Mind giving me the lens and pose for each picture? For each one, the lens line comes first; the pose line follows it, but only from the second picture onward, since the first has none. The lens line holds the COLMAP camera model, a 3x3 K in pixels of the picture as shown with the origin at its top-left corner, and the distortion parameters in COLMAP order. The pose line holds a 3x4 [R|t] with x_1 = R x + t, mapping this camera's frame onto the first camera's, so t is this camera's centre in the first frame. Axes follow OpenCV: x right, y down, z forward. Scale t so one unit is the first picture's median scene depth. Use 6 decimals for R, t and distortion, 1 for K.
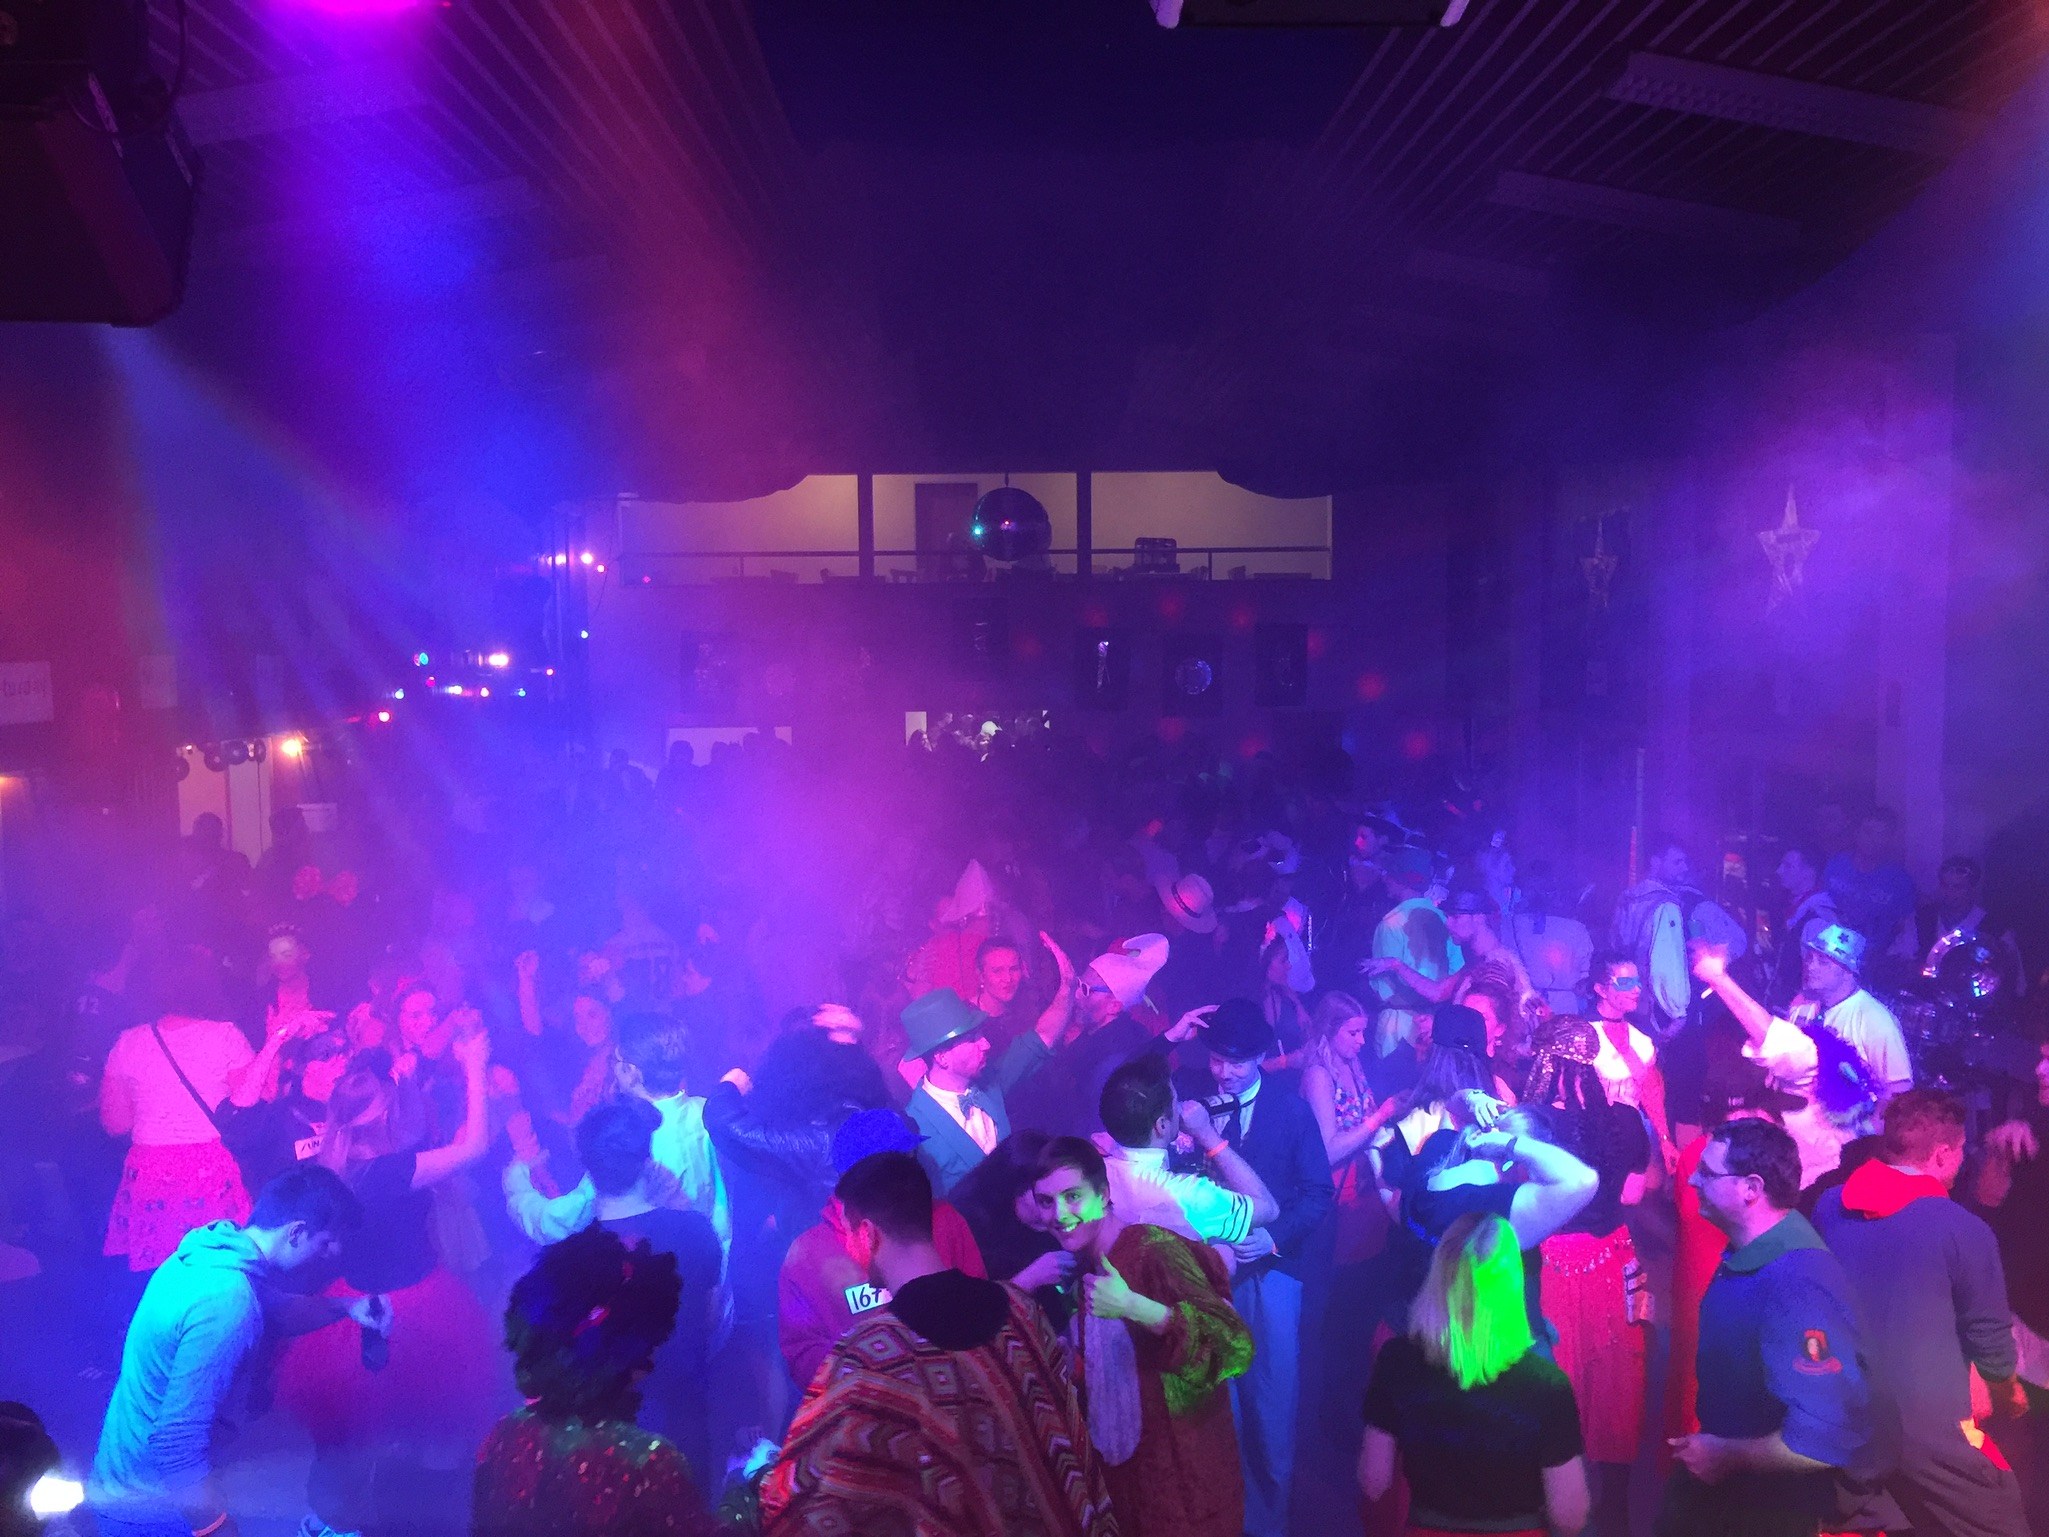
lens RADIAL K [[1727.2, 0, 1029.0], [0, 1727.2, 770.4], [0, 0, 1]] dist [0.067826, -0.062855]
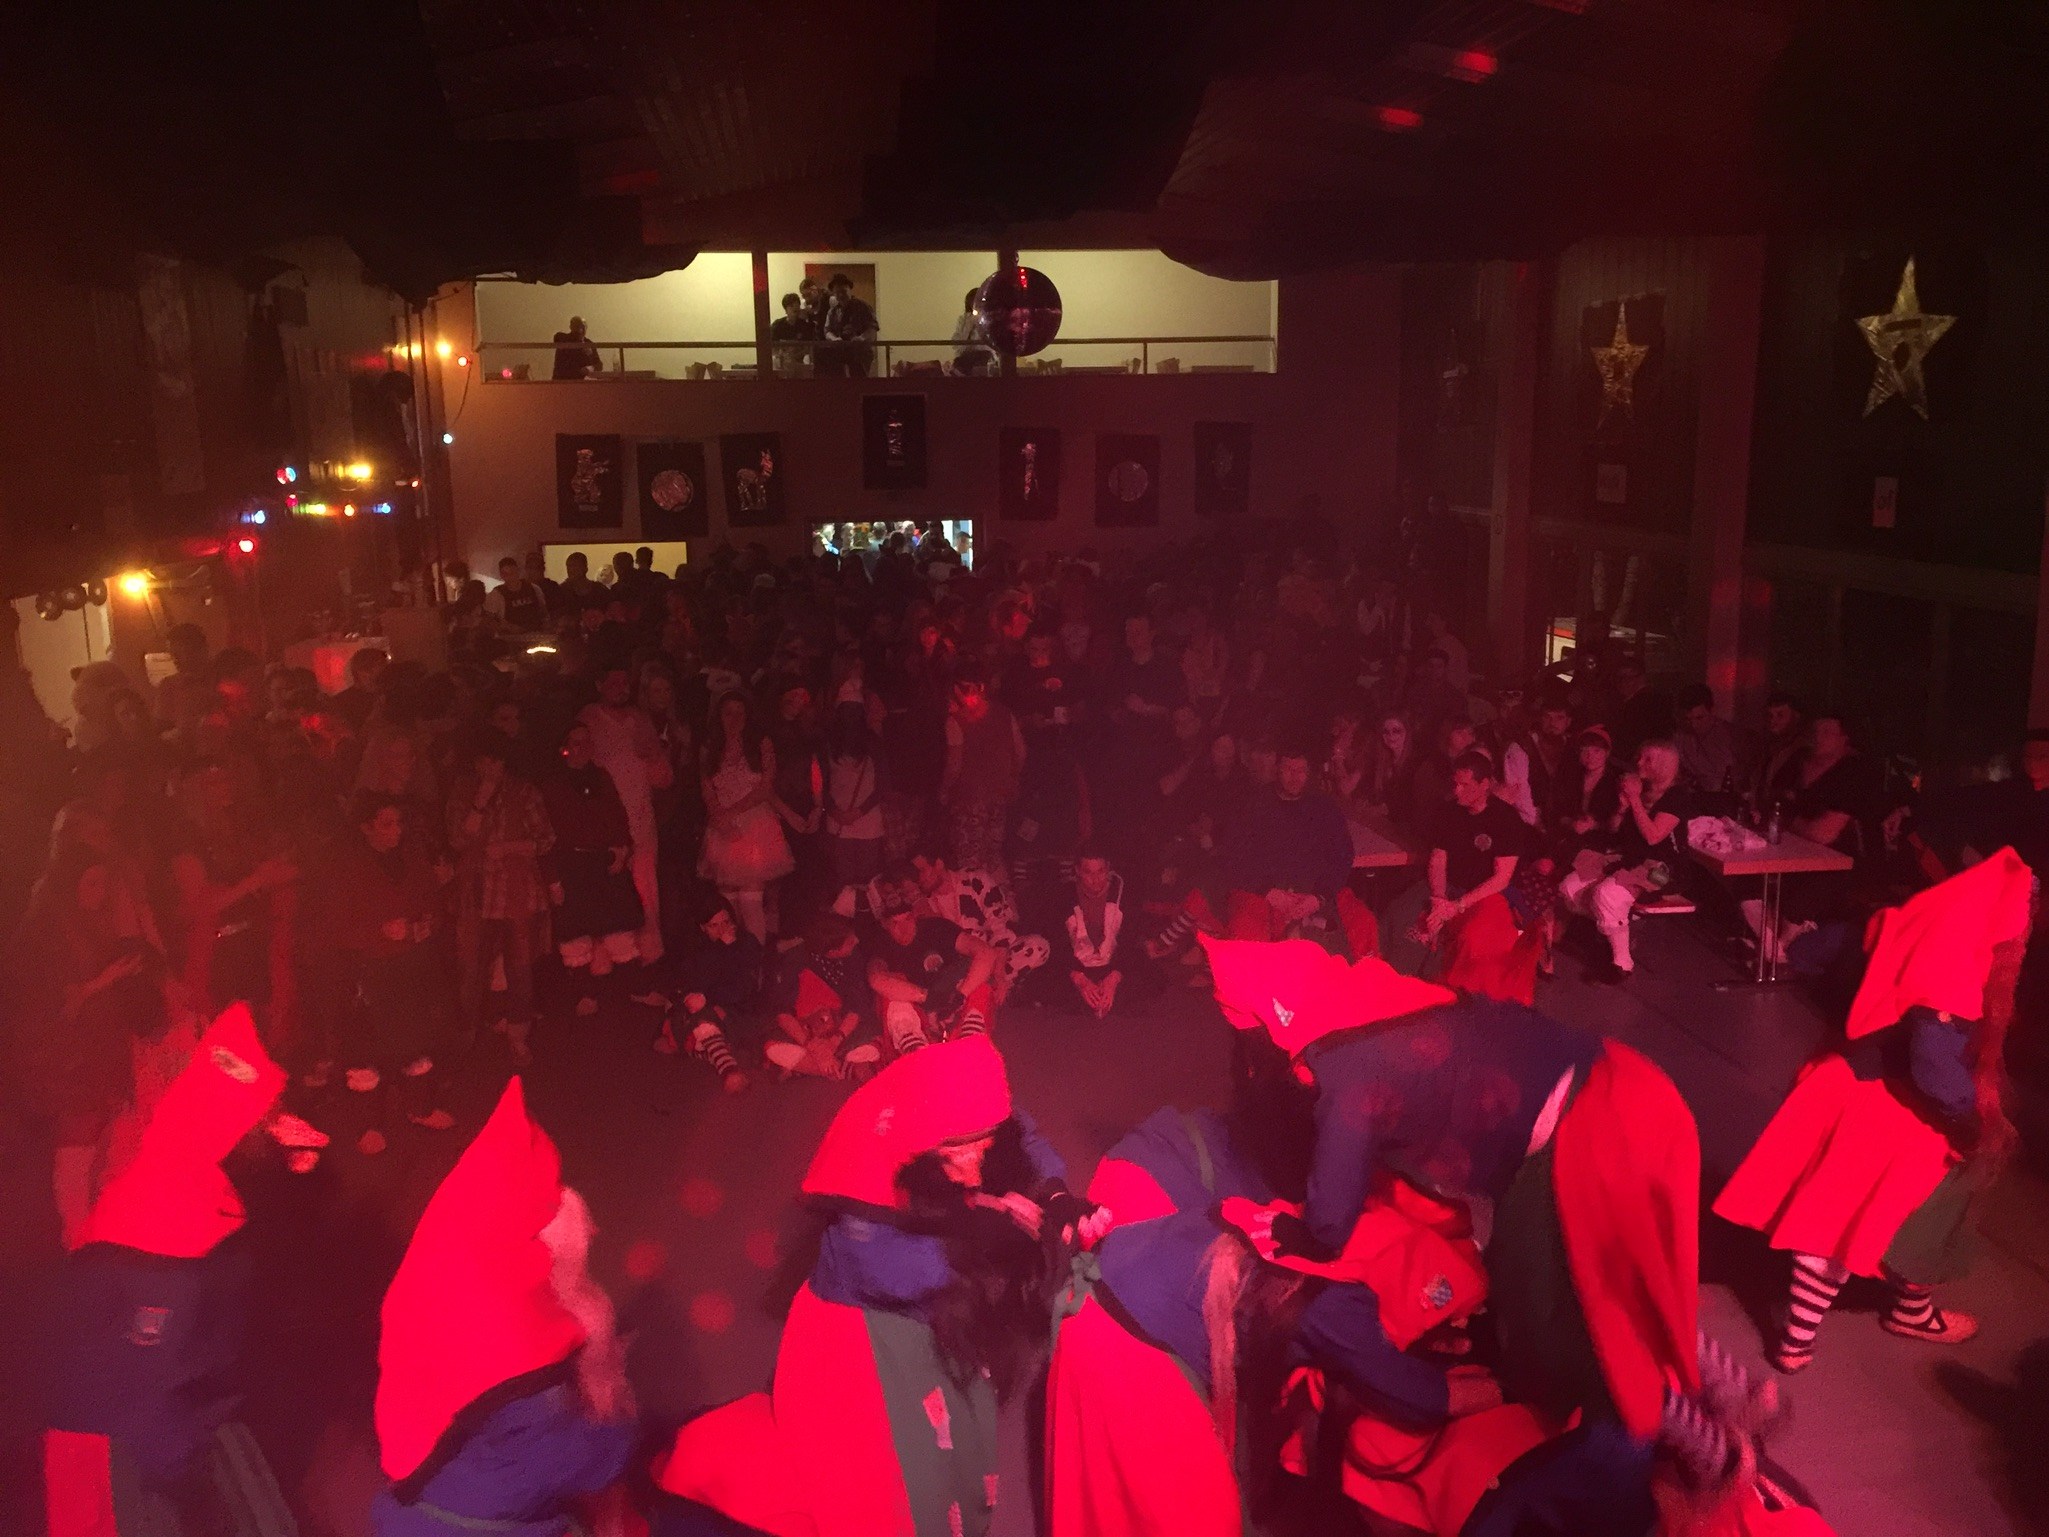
lens RADIAL K [[1727.2, 0, 1017.3], [0, 1727.2, 756.6], [0, 0, 1]] dist [0.067826, -0.062855]
pose [[0.994897, -0.024698, 0.097825, -0.060246], [0.013824, 0.993801, 0.110309, -0.012011], [-0.099943, -0.108394, 0.989071, 0.088035]]
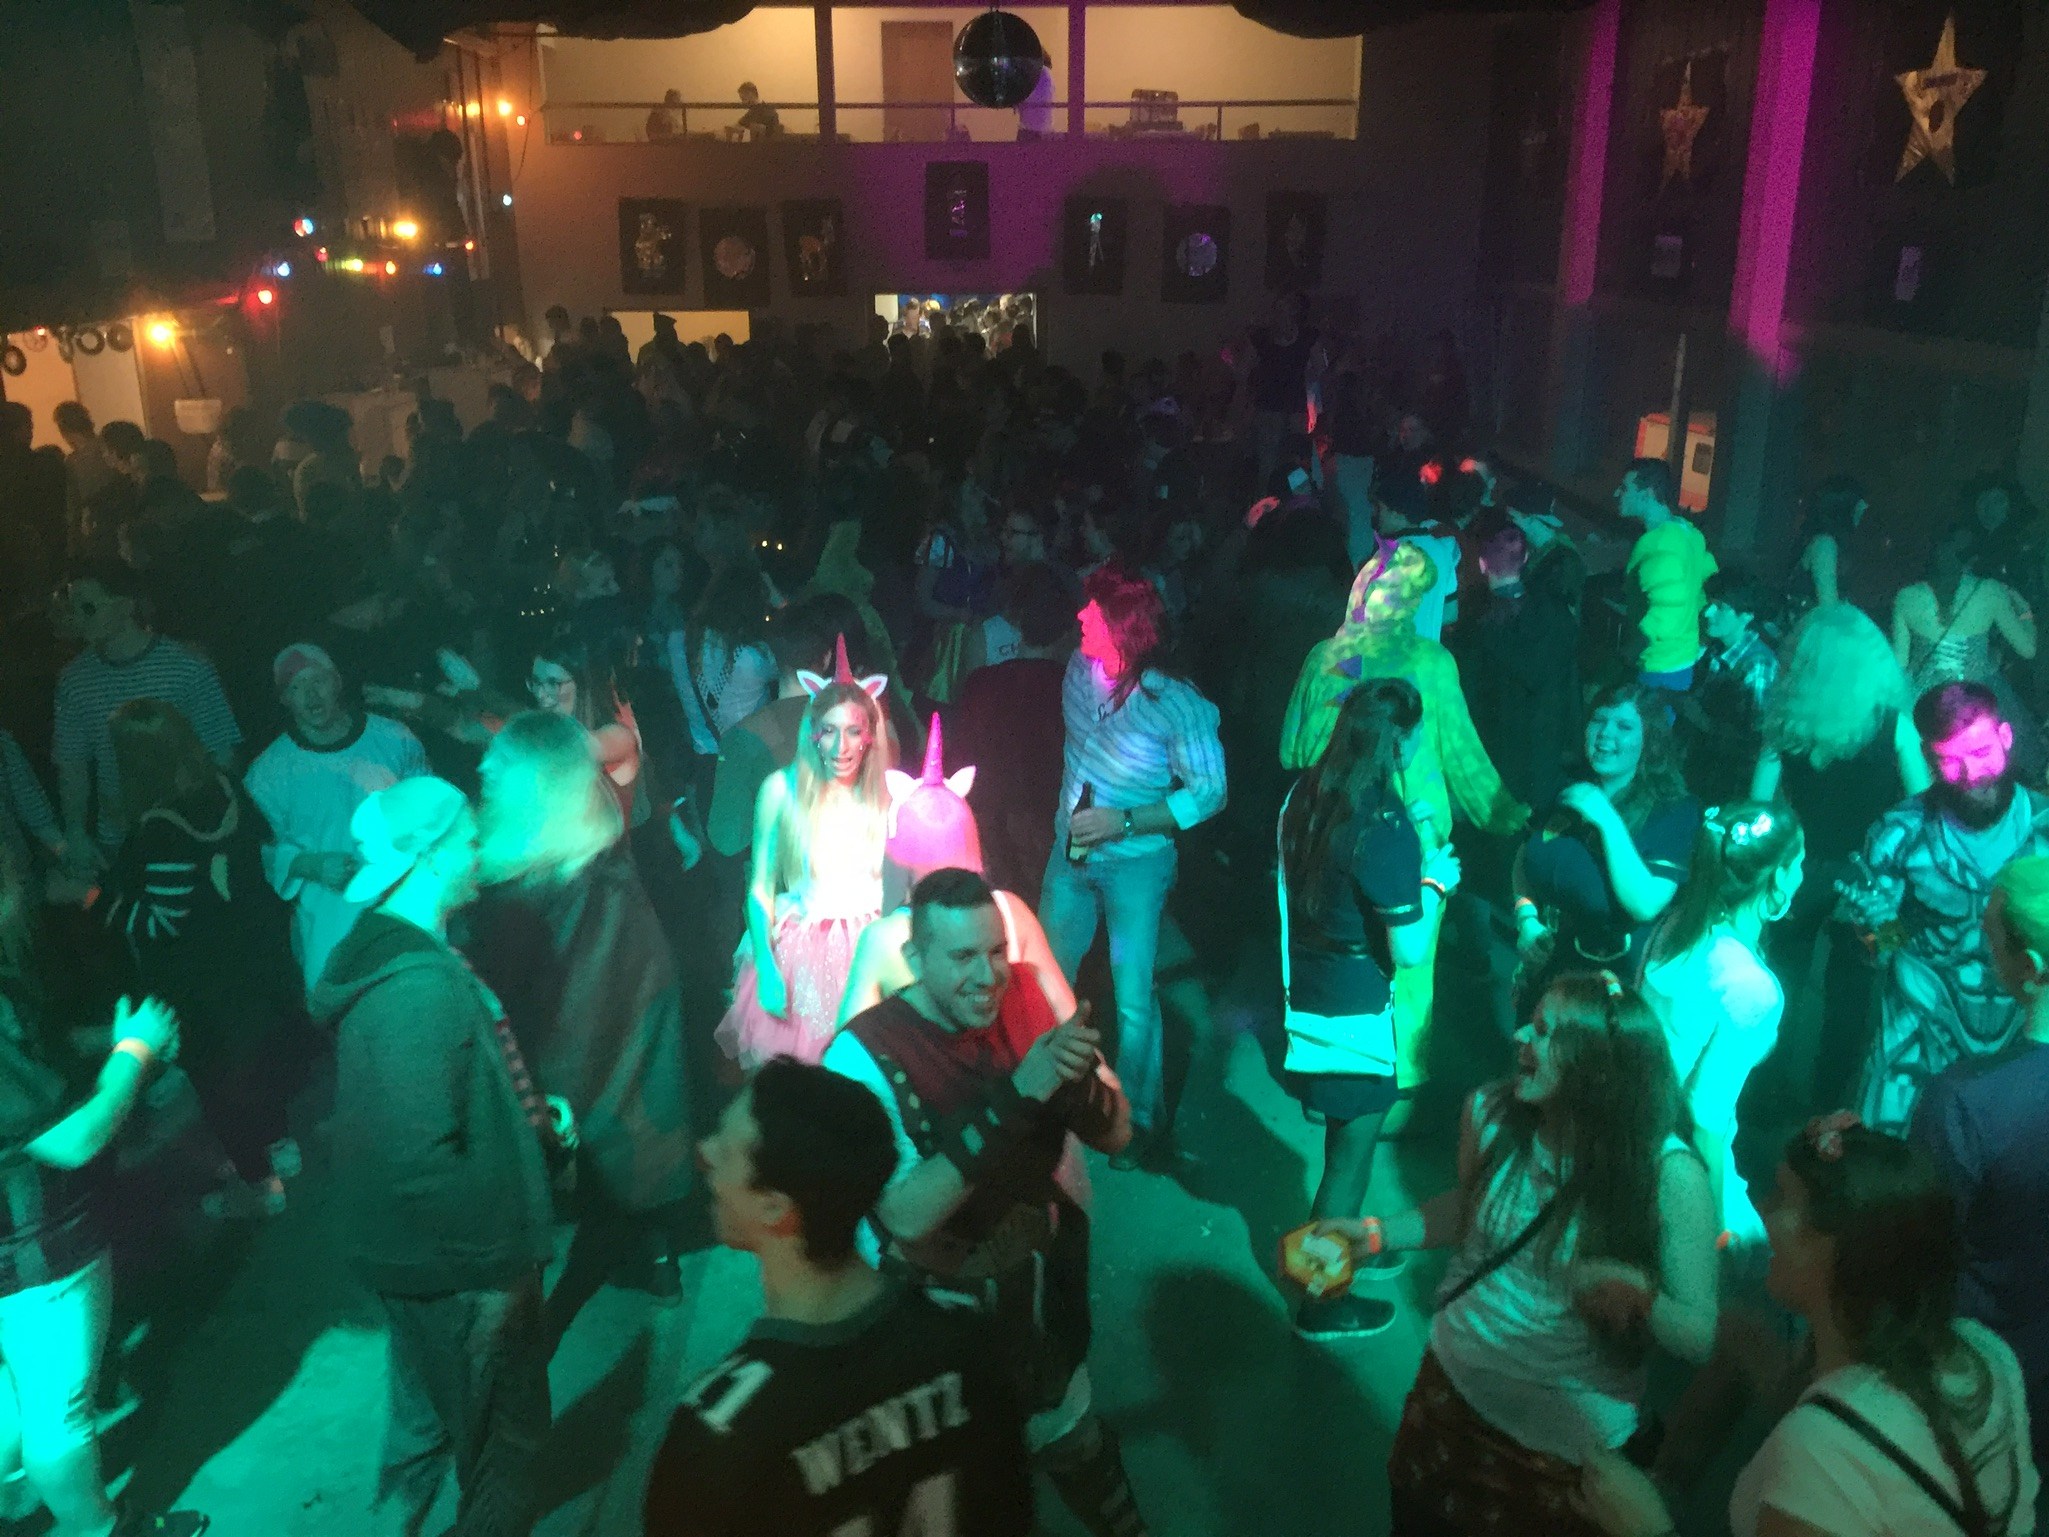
lens RADIAL K [[1727.2, 0, 1025.3], [0, 1727.2, 749.6], [0, 0, 1]] dist [0.067826, -0.062855]
pose [[0.999906, 0.000122, 0.013700, -0.006318], [-0.003161, 0.975038, 0.222014, -0.004221], [-0.013331, -0.222036, 0.974947, 0.073231]]
